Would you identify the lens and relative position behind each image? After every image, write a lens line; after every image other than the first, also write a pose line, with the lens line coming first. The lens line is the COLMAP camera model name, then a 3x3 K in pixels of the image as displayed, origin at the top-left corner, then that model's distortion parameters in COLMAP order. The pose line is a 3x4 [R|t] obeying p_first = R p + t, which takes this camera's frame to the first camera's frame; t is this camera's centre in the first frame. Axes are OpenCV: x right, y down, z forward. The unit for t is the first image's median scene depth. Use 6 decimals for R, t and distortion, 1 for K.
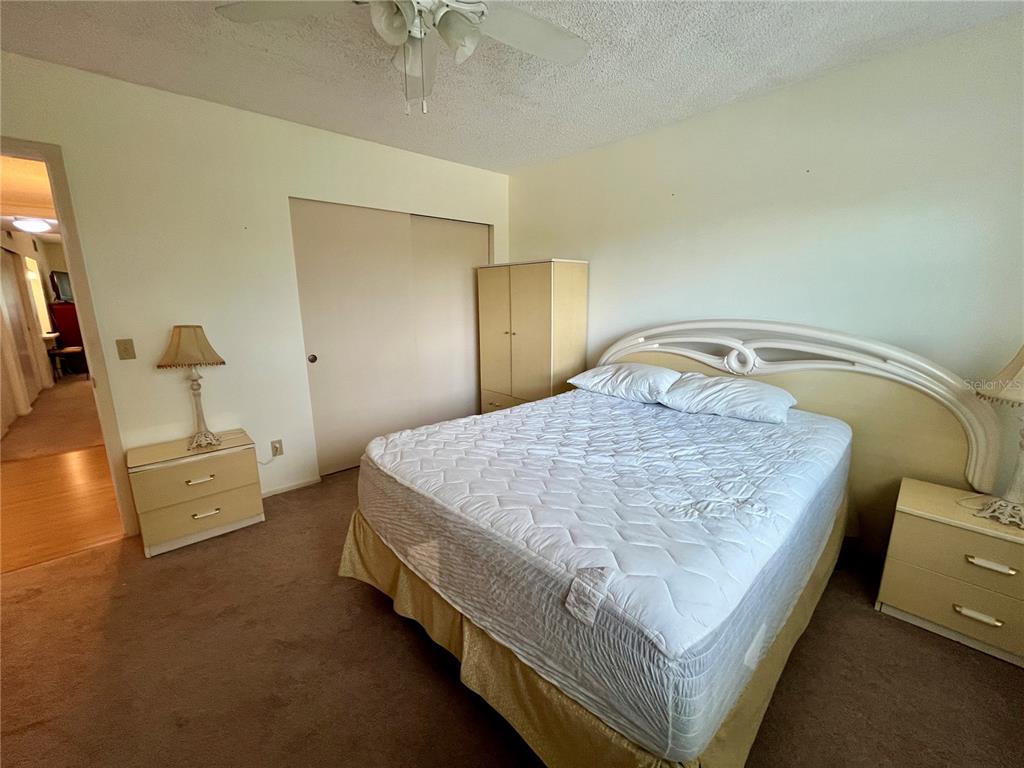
lens RADIAL K [[413.1, 0, 509.9], [0, 413.1, 381.8], [0, 0, 1]] dist [-0.003372, -0.000612]
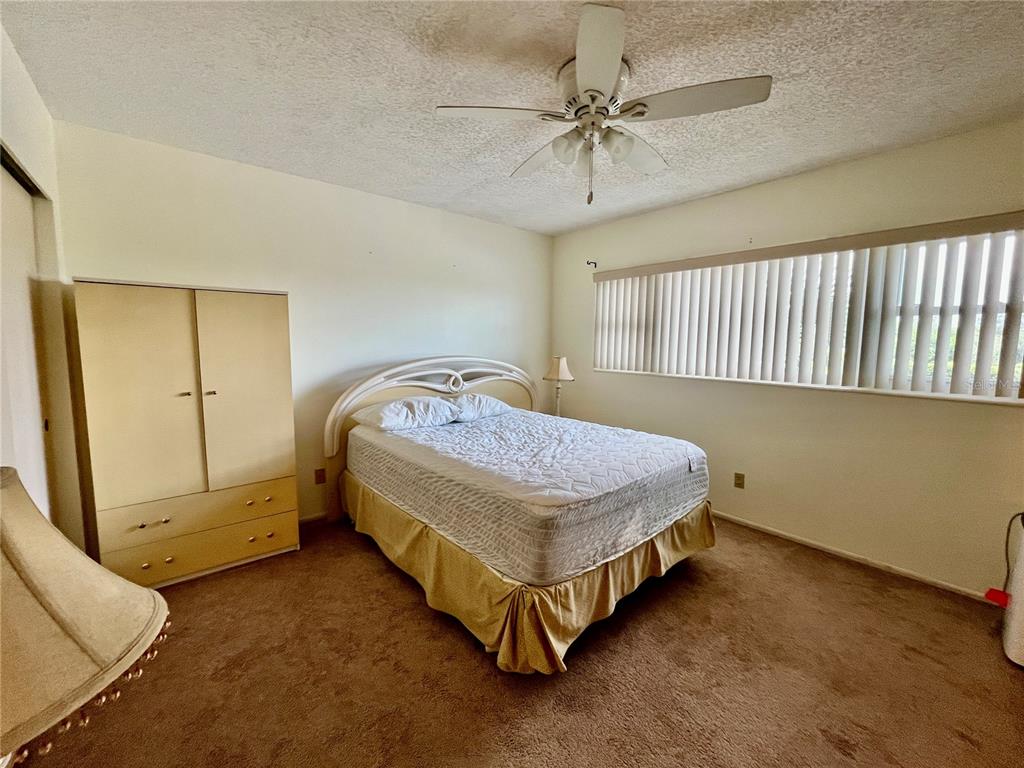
lens RADIAL K [[413.1, 0, 509.9], [0, 413.1, 381.8], [0, 0, 1]] dist [-0.003372, -0.000612]
pose [[0.021179, -0.085433, 0.996119, -1.116451], [0.204576, 0.975631, 0.079326, -0.165665], [-0.978622, 0.202102, 0.038141, 0.931755]]
